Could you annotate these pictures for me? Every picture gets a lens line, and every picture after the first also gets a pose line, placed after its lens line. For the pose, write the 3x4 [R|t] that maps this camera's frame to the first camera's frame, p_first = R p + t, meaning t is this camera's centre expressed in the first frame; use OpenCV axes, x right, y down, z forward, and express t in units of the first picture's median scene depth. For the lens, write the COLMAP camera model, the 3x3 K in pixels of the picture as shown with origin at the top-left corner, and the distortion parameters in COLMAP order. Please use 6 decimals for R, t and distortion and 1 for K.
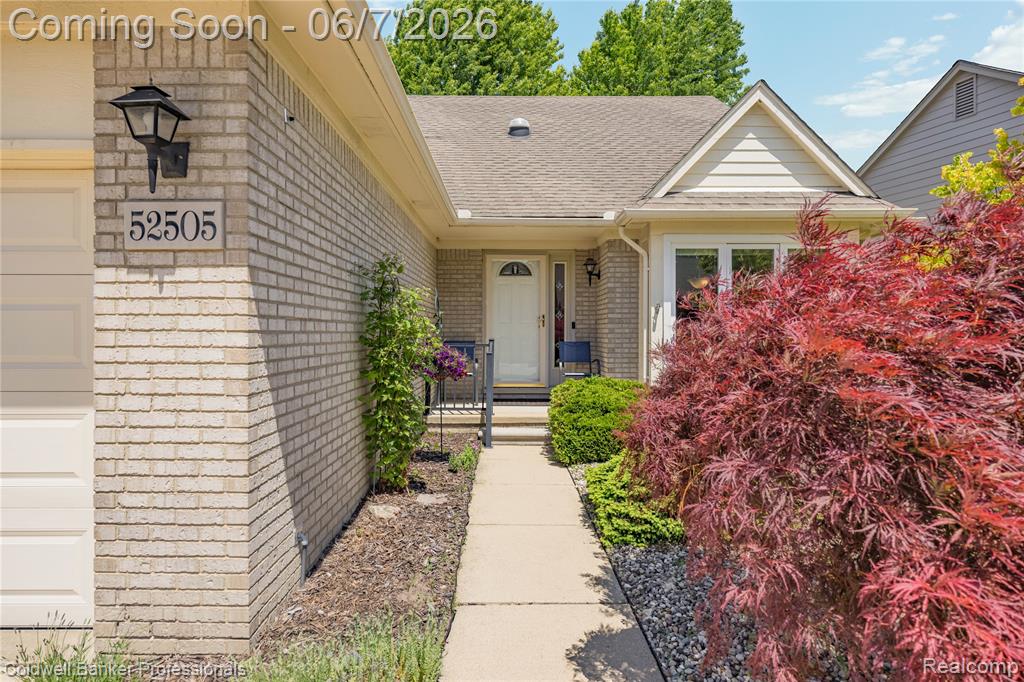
lens RADIAL K [[563.3, 0, 512.0], [0, 563.3, 341.0], [0, 0, 1]] dist [-0.005490, -0.000818]
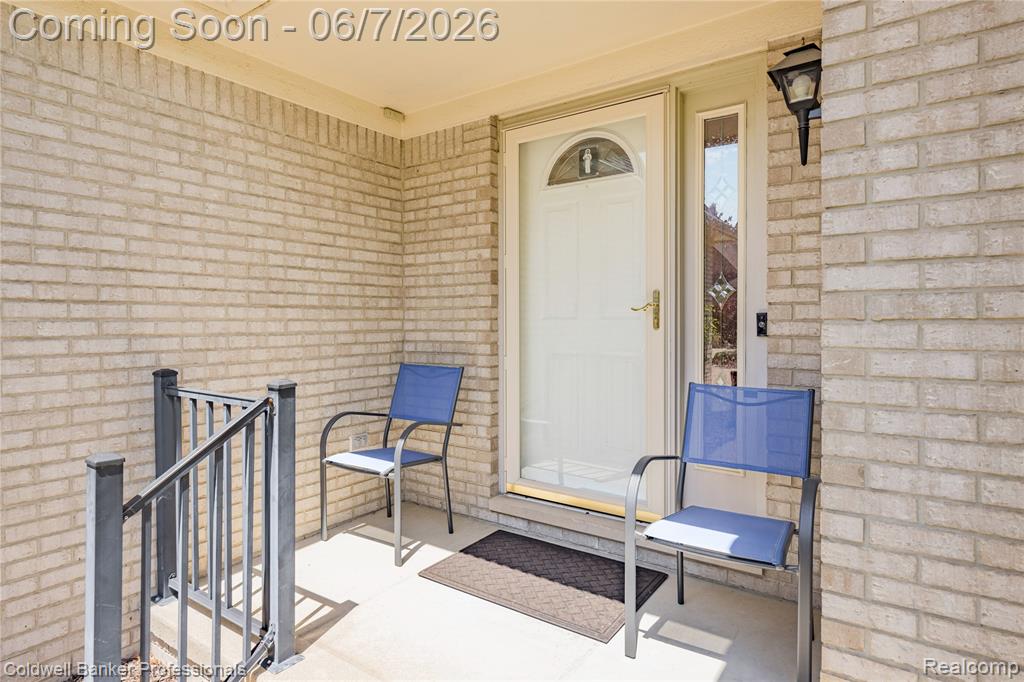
lens RADIAL K [[567.2, 0, 511.0], [0, 567.2, 328.2], [0, 0, 1]] dist [-0.001188, -0.000386]
pose [[0.809501, 0.003964, -0.587105, 0.175491], [-0.004967, 0.999988, -0.000097, -0.025606], [0.587098, 0.002995, 0.809511, 0.708882]]
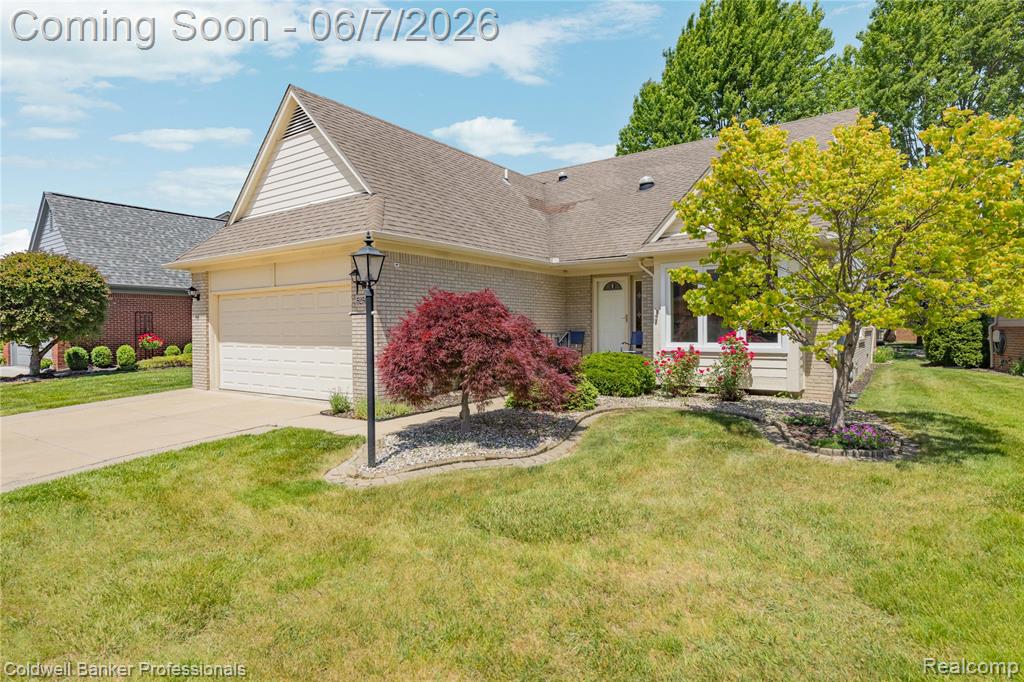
lens RADIAL K [[563.3, 0, 512.0], [0, 563.3, 341.0], [0, 0, 1]] dist [-0.005490, -0.000818]
pose [[0.799979, 0.007497, -0.599981, 0.743268], [-0.001074, 0.999938, 0.011063, 0.009568], [0.600027, -0.008206, 0.799938, -0.439303]]
